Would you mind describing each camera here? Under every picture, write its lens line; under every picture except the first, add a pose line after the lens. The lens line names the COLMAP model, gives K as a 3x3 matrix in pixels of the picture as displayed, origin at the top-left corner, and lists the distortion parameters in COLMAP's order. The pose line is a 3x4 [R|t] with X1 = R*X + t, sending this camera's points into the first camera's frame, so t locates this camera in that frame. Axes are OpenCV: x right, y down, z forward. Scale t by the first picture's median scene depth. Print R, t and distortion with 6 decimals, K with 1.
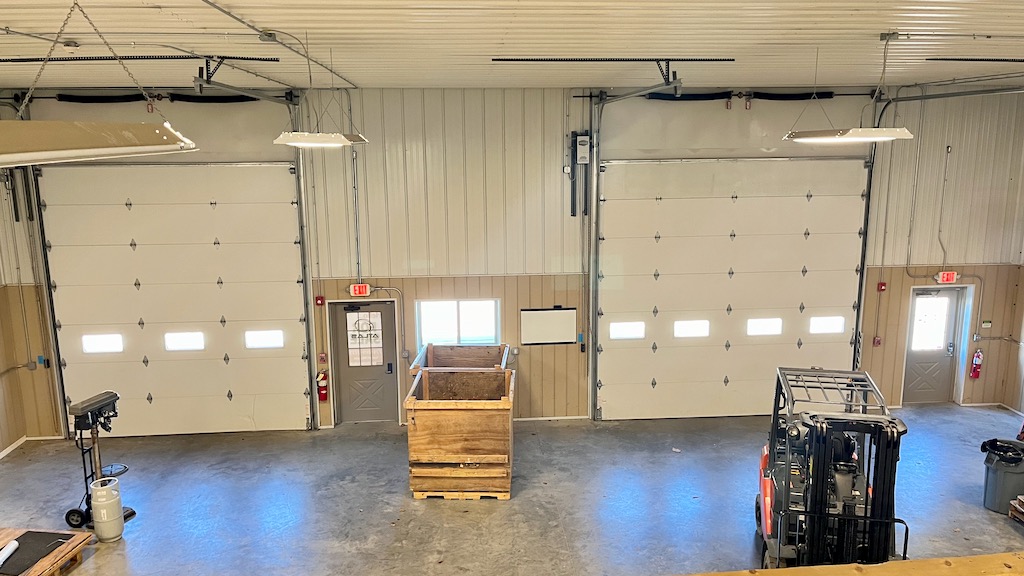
lens RADIAL K [[777.7, 0, 516.0], [0, 777.7, 282.2], [0, 0, 1]] dist [0.066376, -0.087547]
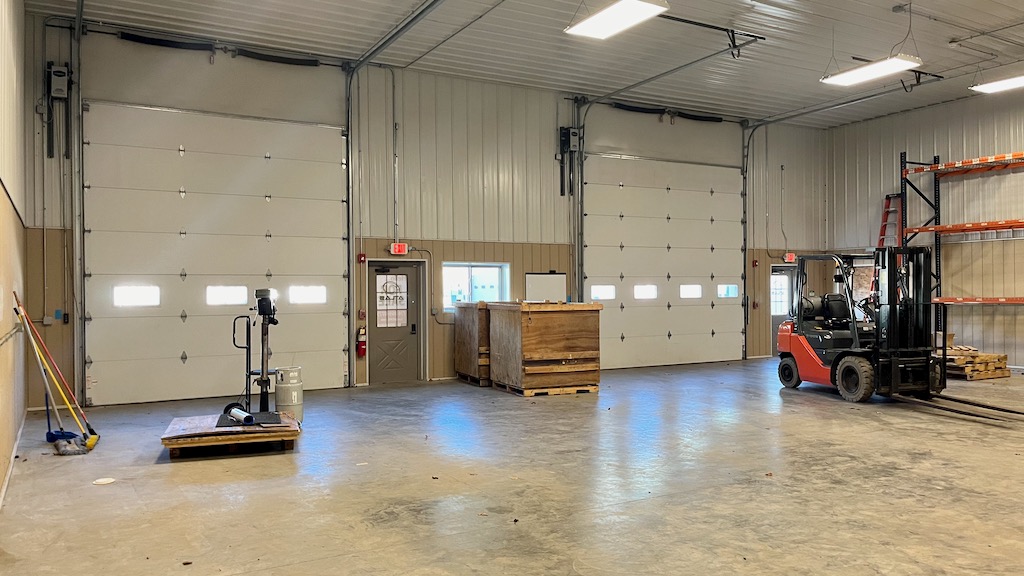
lens RADIAL K [[777.7, 0, 508.0], [0, 777.7, 291.6], [0, 0, 1]] dist [0.066376, -0.087547]
pose [[0.902002, 0.004356, 0.431710, -0.525562], [0.078867, 0.981461, -0.174684, 0.266762], [-0.424468, 0.191613, 0.884936, -0.007661]]
